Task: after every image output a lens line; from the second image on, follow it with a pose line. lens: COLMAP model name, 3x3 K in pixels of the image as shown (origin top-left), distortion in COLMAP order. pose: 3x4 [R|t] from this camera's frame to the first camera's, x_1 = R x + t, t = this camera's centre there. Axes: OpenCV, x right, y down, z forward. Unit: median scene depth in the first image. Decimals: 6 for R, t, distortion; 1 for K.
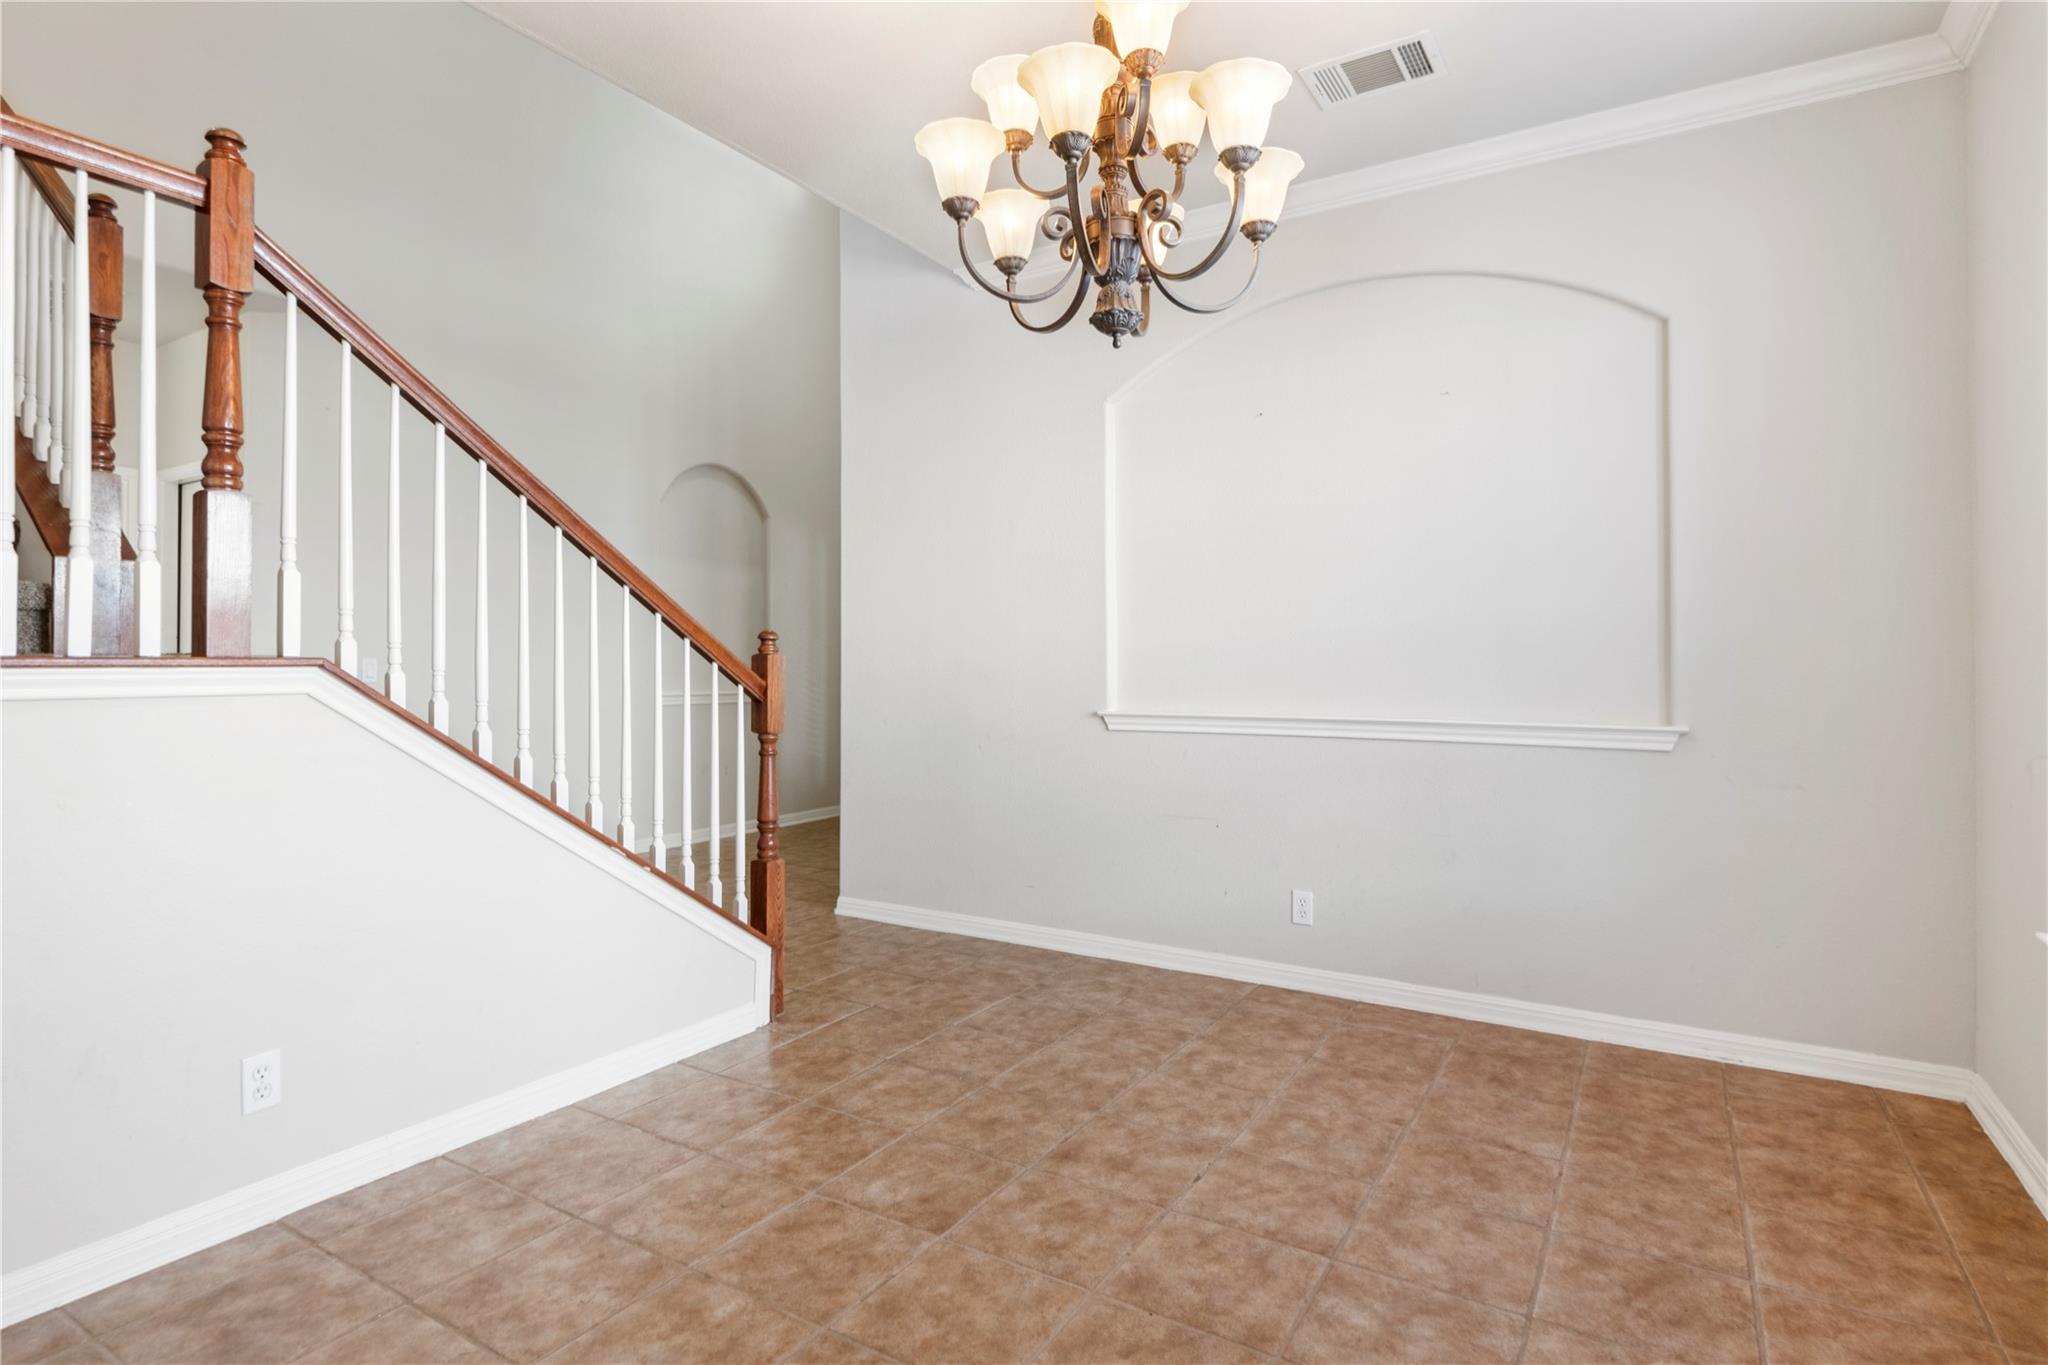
lens RADIAL K [[1031.2, 0, 1025.9], [0, 1031.2, 668.6], [0, 0, 1]] dist [0.002019, -0.002992]
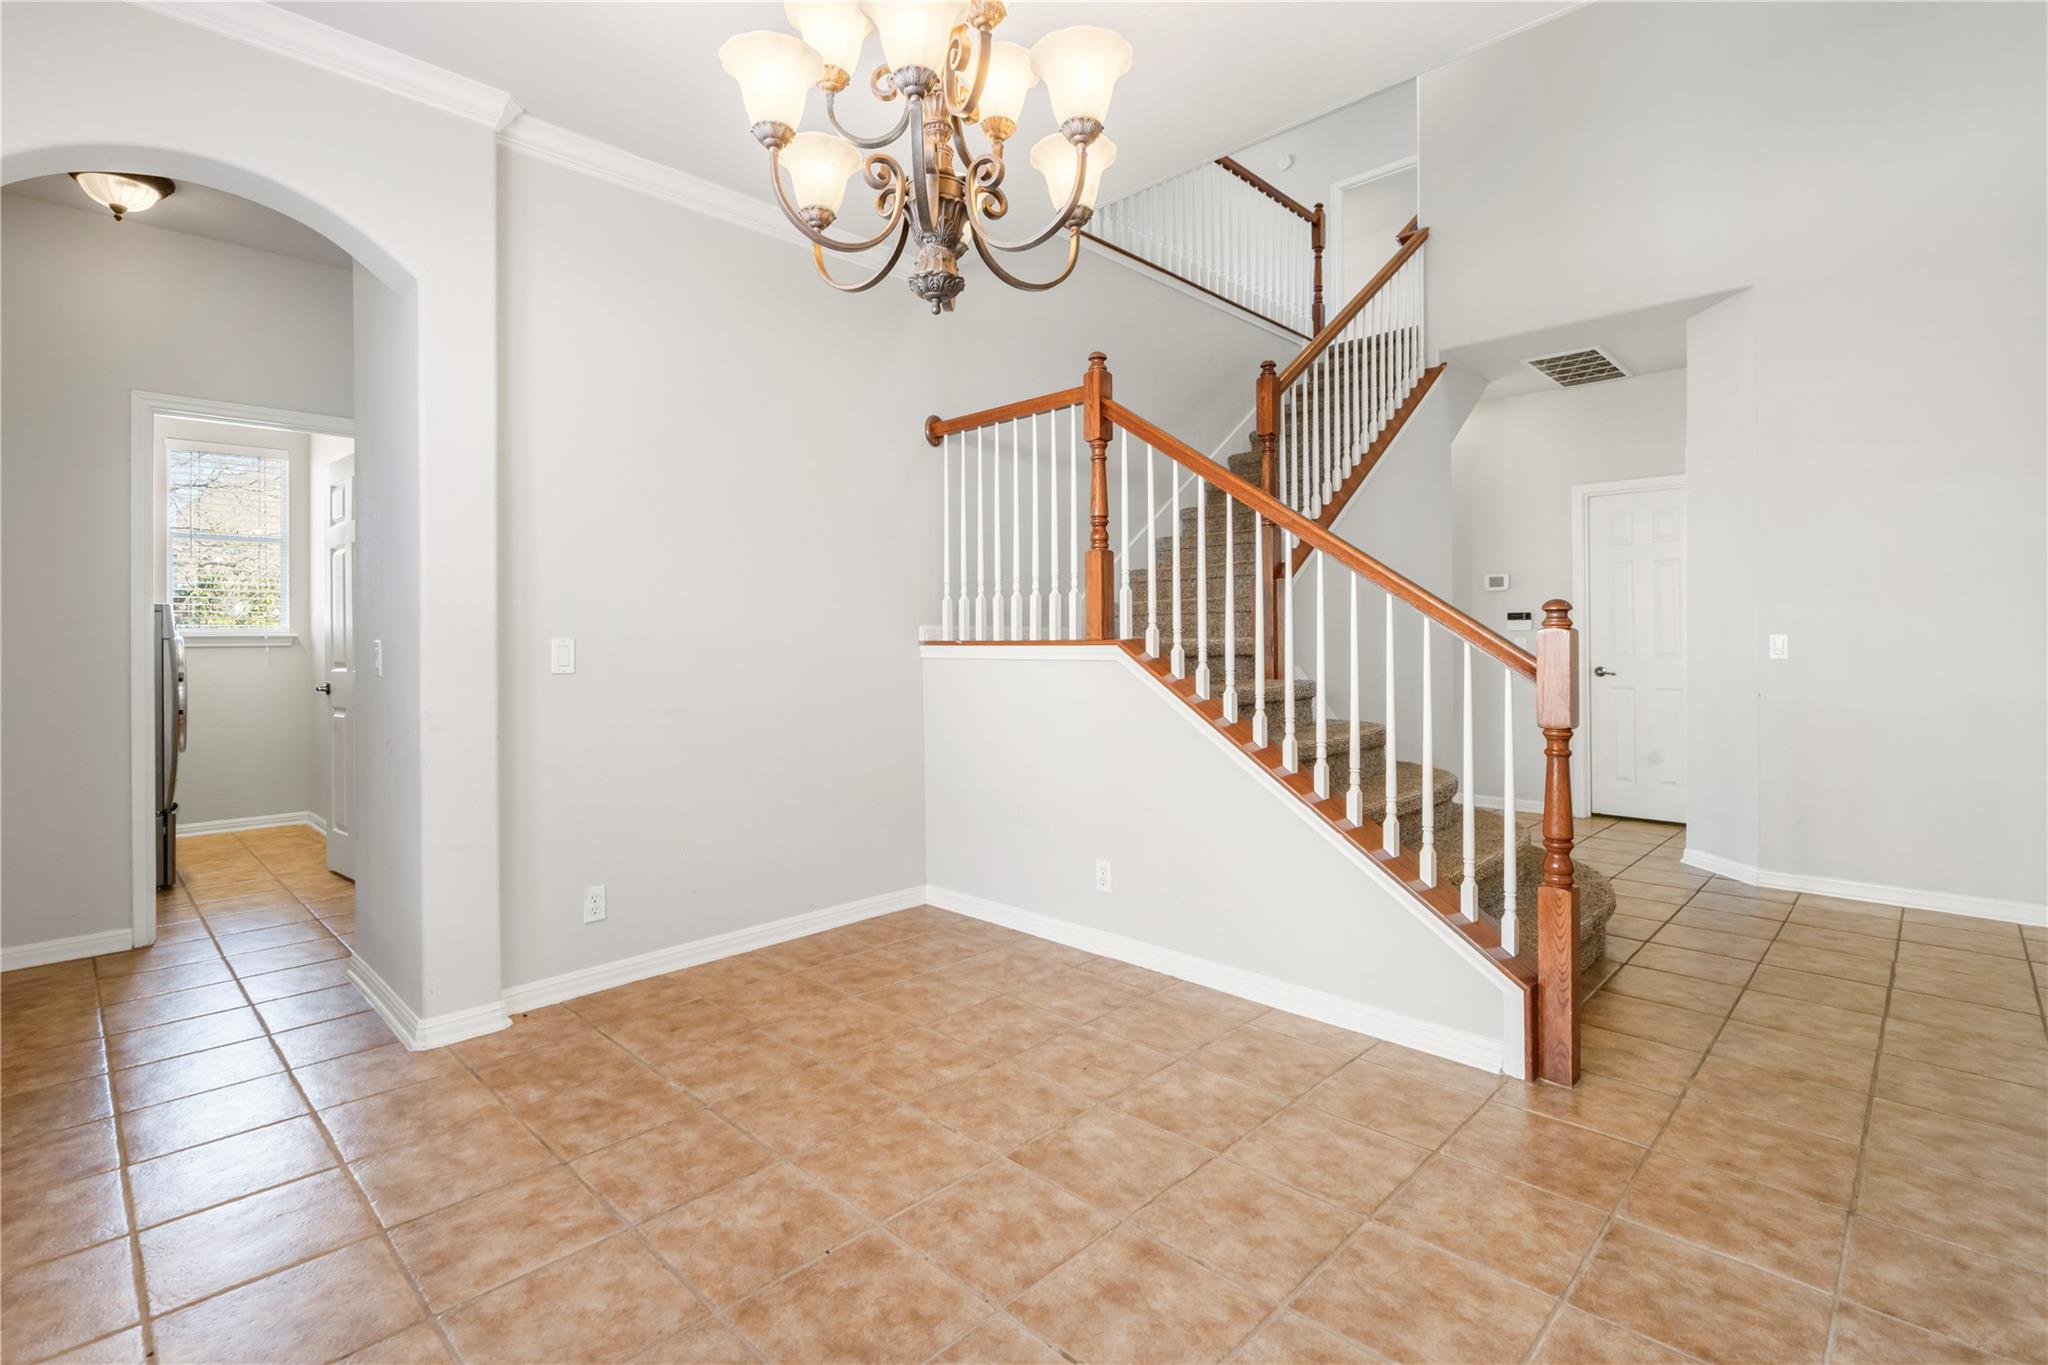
lens RADIAL K [[946.8, 0, 1042.4], [0, 946.8, 640.1], [0, 0, 1]] dist [-0.002568, -0.001571]
pose [[-0.193940, 0.000801, -0.981013, 0.818404], [-0.002744, 0.999995, 0.001359, -0.012696], [0.981010, 0.002956, -0.193937, 1.102652]]
